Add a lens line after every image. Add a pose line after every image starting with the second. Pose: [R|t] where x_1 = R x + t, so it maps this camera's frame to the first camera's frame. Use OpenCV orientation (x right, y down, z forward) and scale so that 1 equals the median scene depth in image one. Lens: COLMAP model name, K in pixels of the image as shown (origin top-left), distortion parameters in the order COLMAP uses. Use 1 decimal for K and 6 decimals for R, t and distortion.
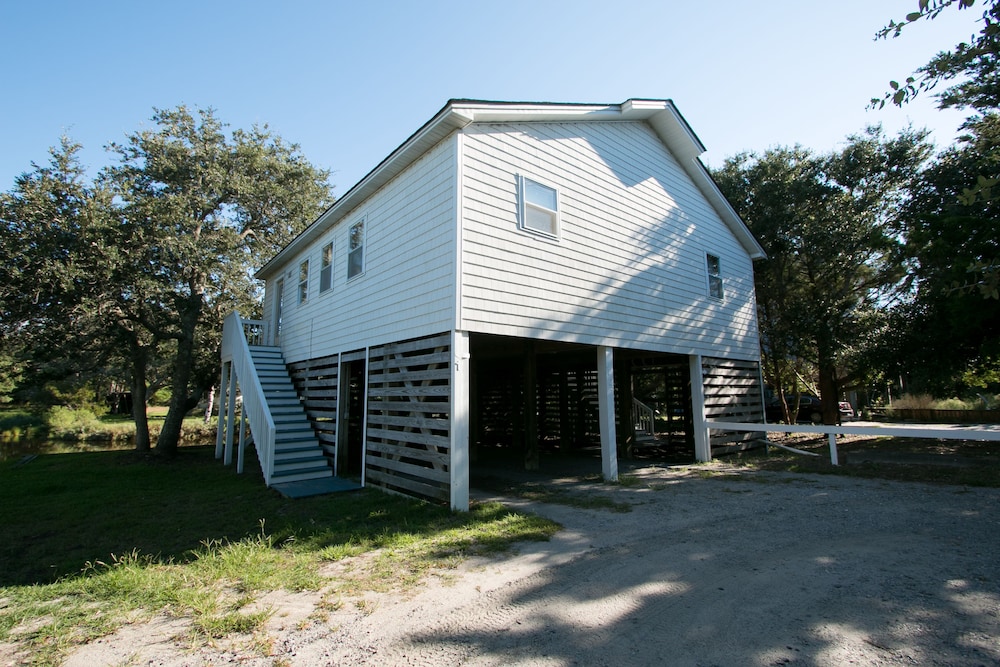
lens RADIAL K [[461.8, 0, 477.0], [0, 461.8, 335.1], [0, 0, 1]] dist [-0.021841, 0.000782]
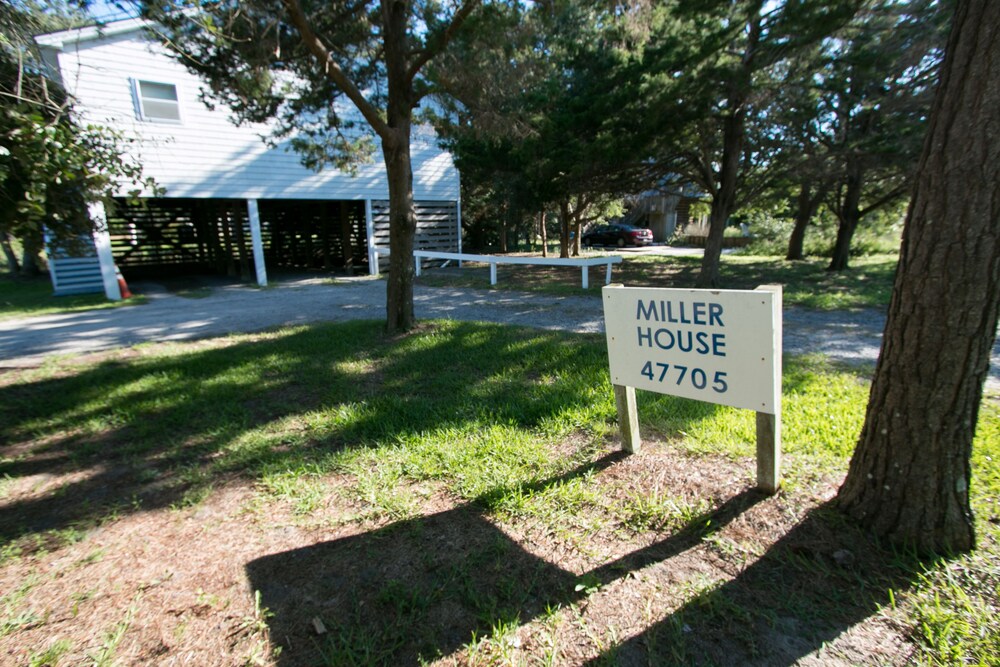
lens RADIAL K [[461.8, 0, 477.0], [0, 461.8, 335.1], [0, 0, 1]] dist [-0.021841, 0.000782]
pose [[0.999431, -0.007971, 0.032782, 0.902778], [-0.004918, 0.926889, 0.375303, -0.116133], [-0.033377, -0.375251, 0.926322, -0.515277]]
